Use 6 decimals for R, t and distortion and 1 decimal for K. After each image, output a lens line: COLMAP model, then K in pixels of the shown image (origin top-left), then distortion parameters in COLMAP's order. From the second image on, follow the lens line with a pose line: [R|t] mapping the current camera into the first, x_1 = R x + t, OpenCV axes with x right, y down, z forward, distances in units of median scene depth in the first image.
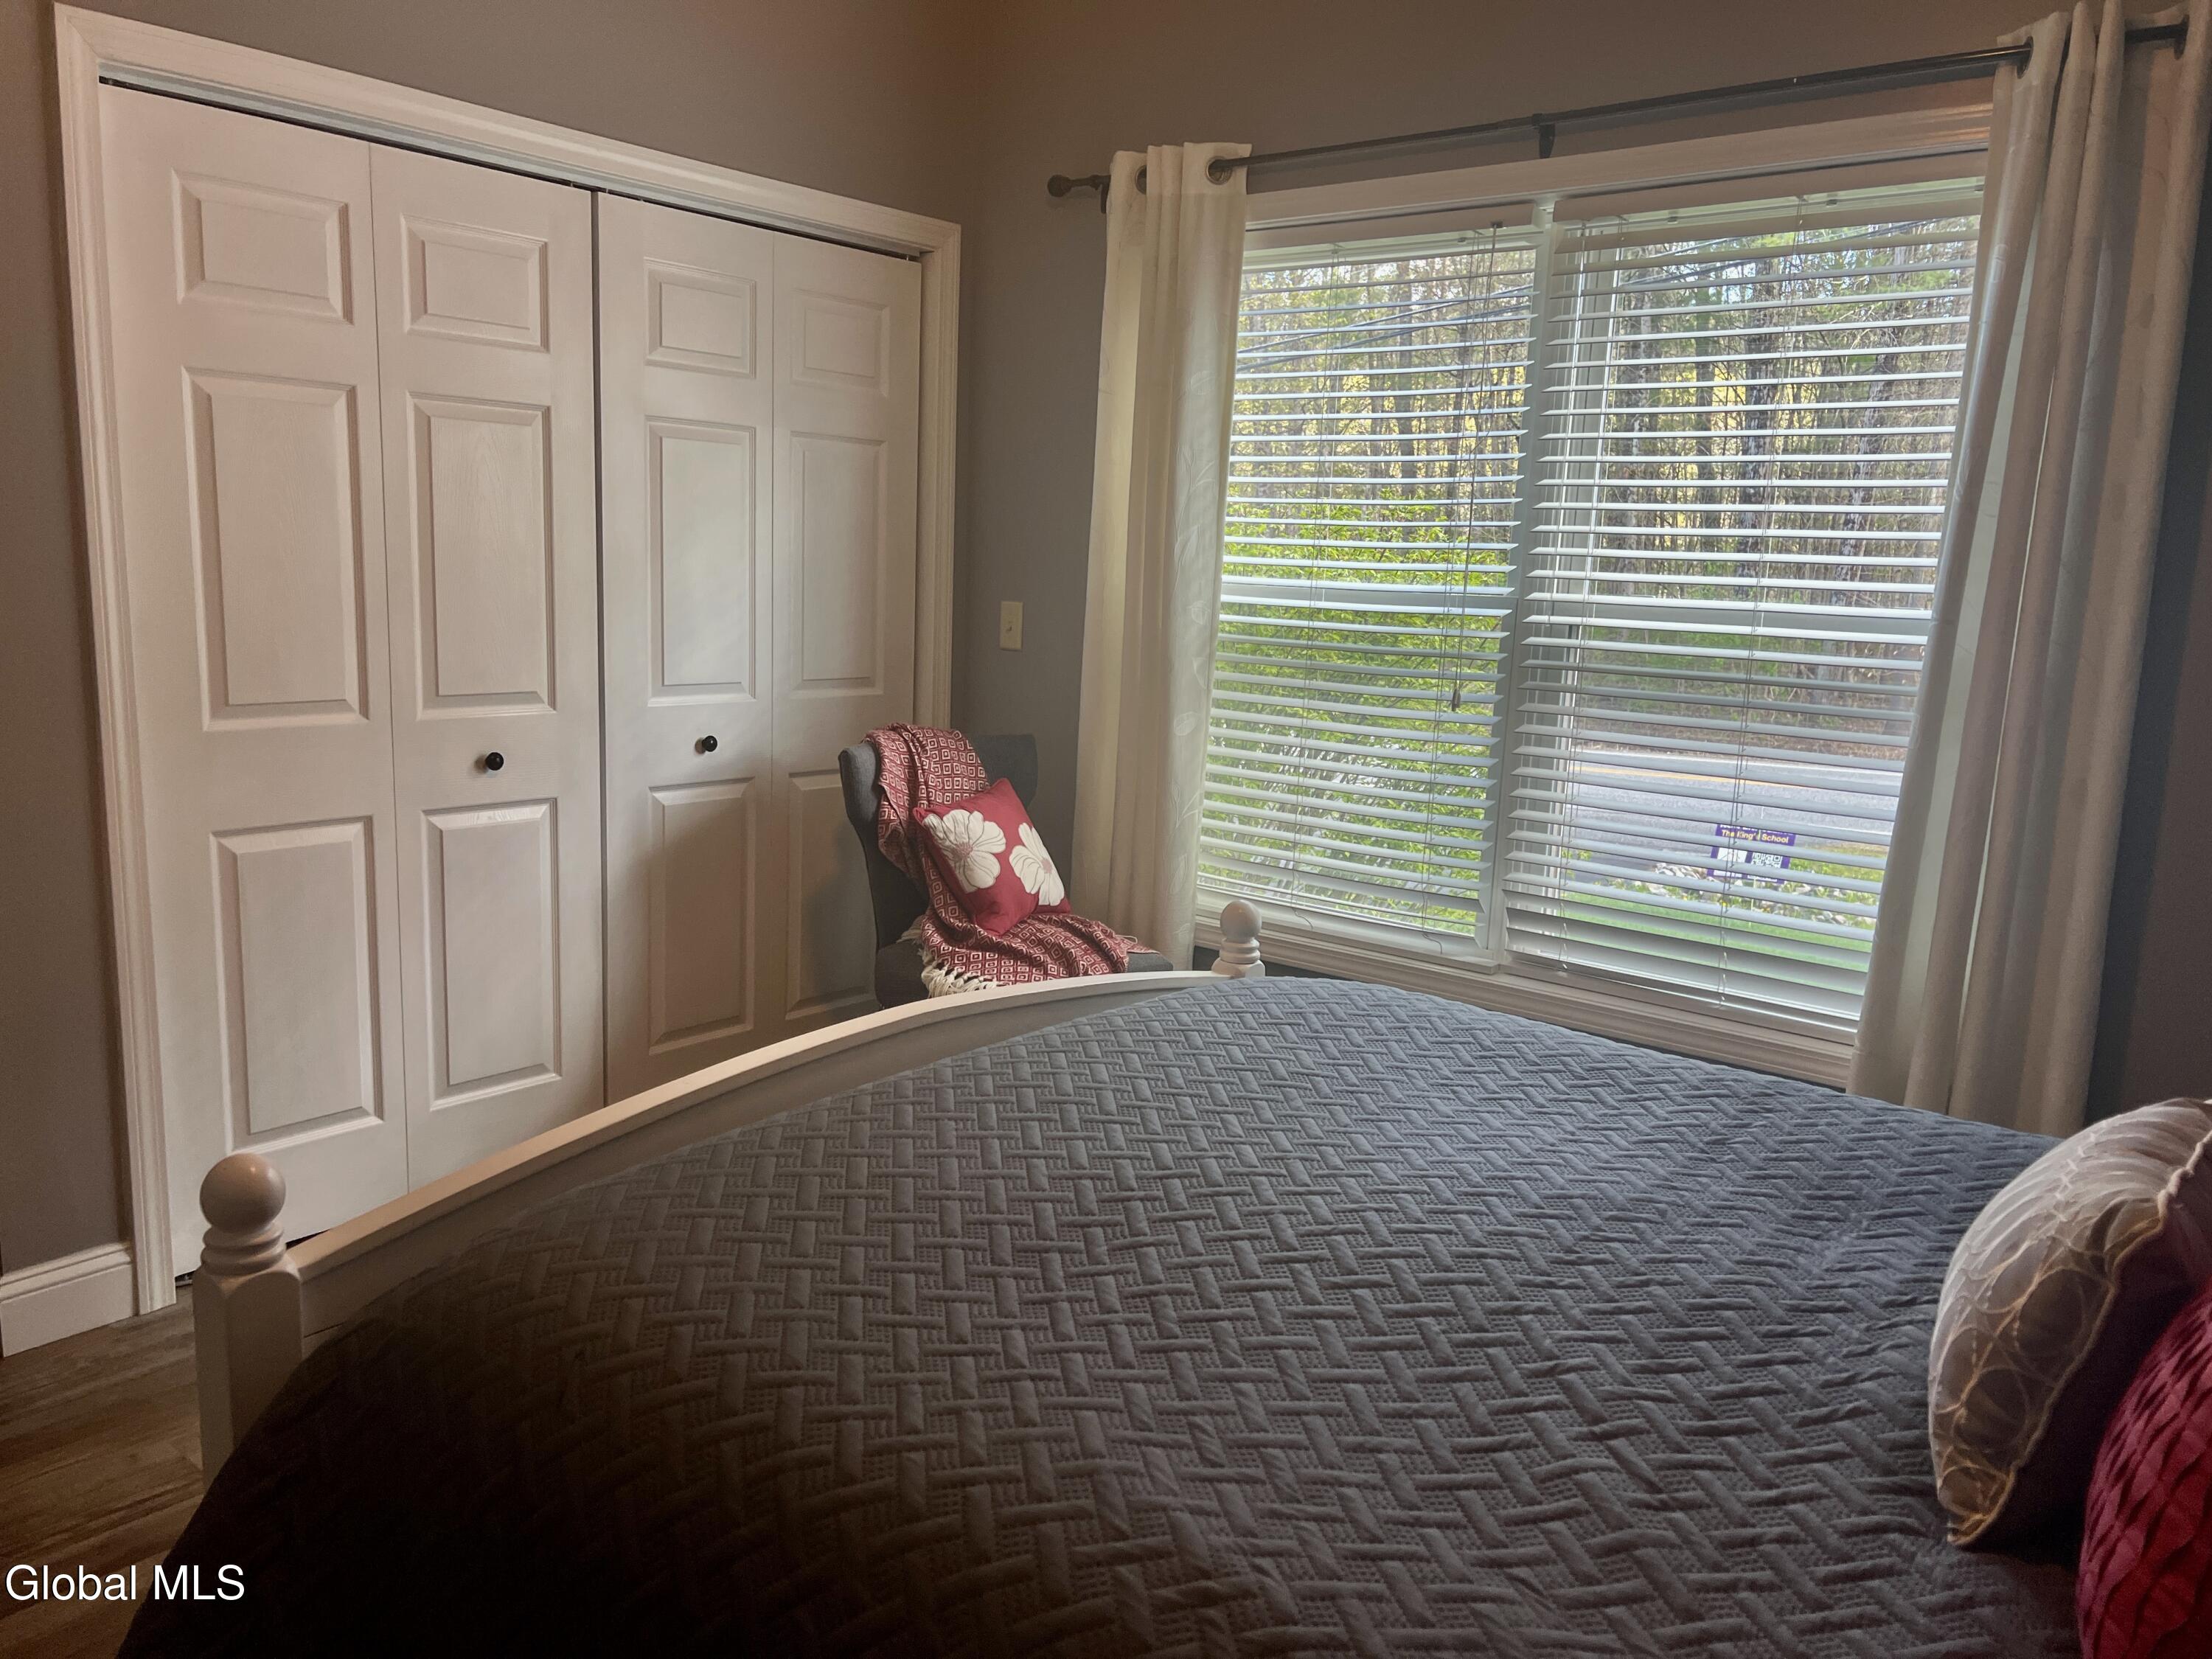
lens RADIAL K [[1645.3, 0, 1112.6], [0, 1645.3, 869.6], [0, 0, 1]] dist [0.006392, -0.026507]
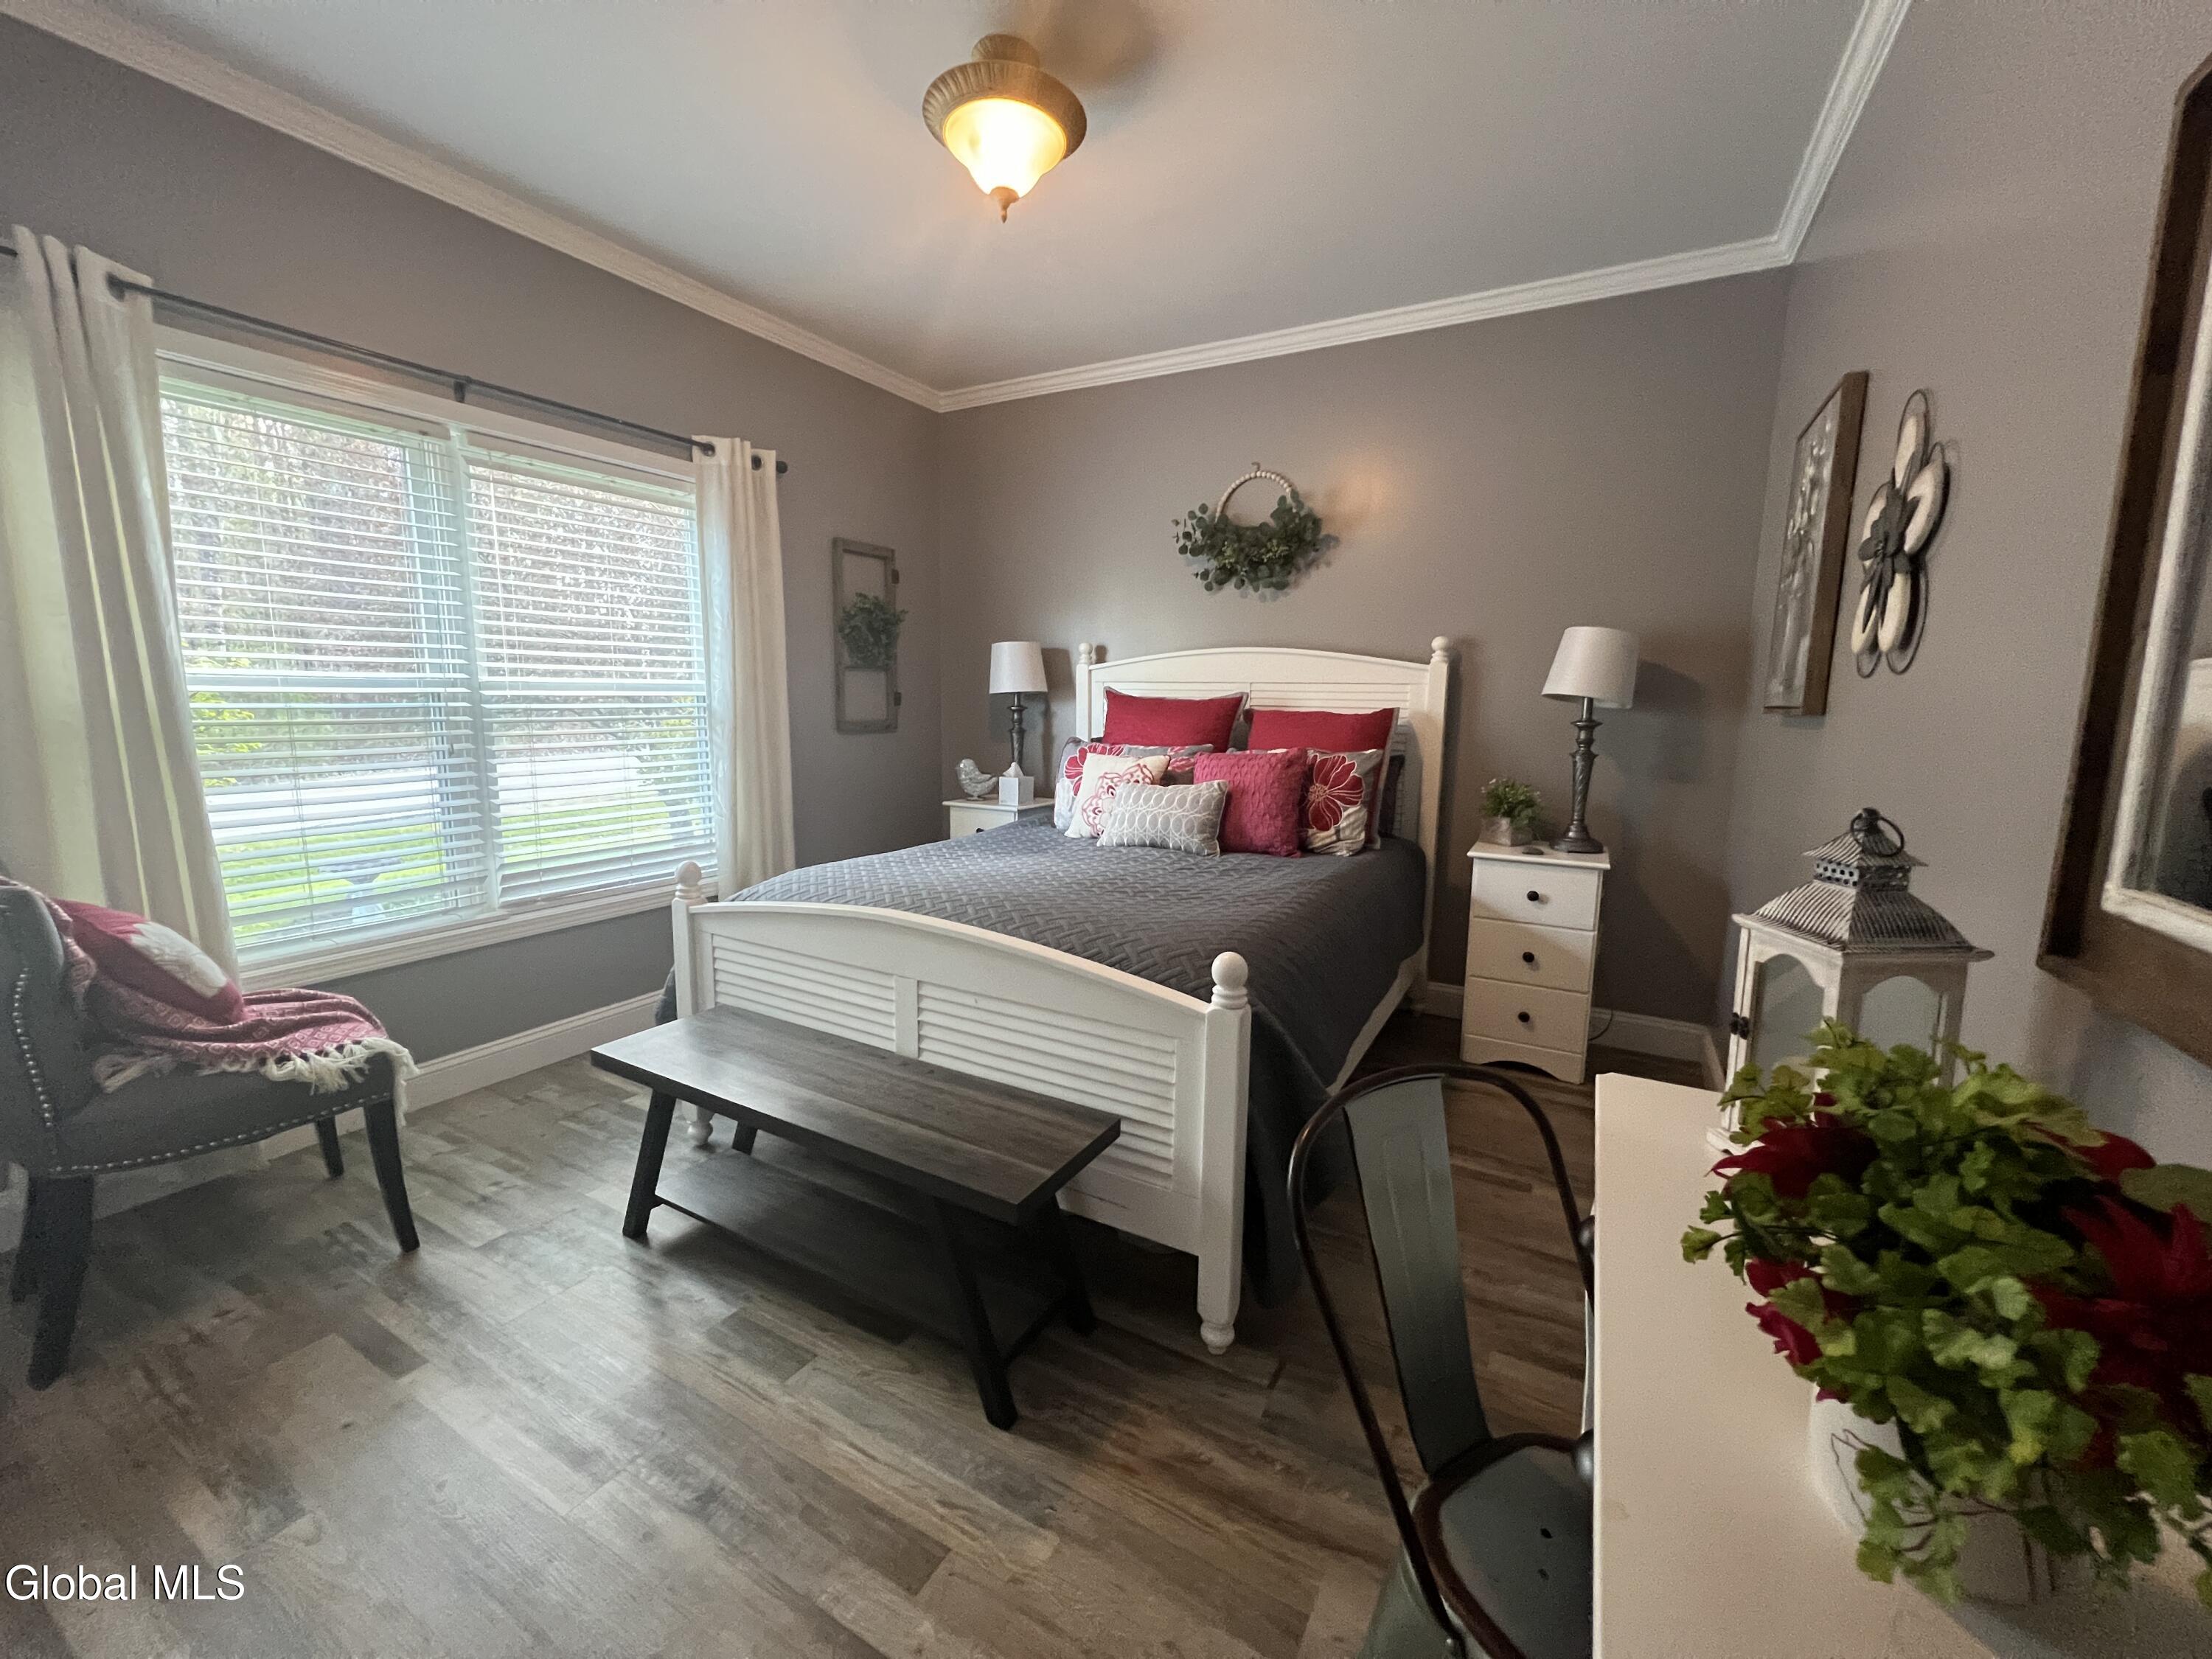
lens RADIAL K [[878.7, 0, 1106.0], [0, 878.7, 829.5], [0, 0, 1]] dist [-0.002719, -0.000512]
pose [[-0.176644, -0.201968, 0.963331, -0.676710], [0.151331, 0.961511, 0.229336, -0.126794], [-0.972572, 0.186293, -0.139281, 0.541584]]
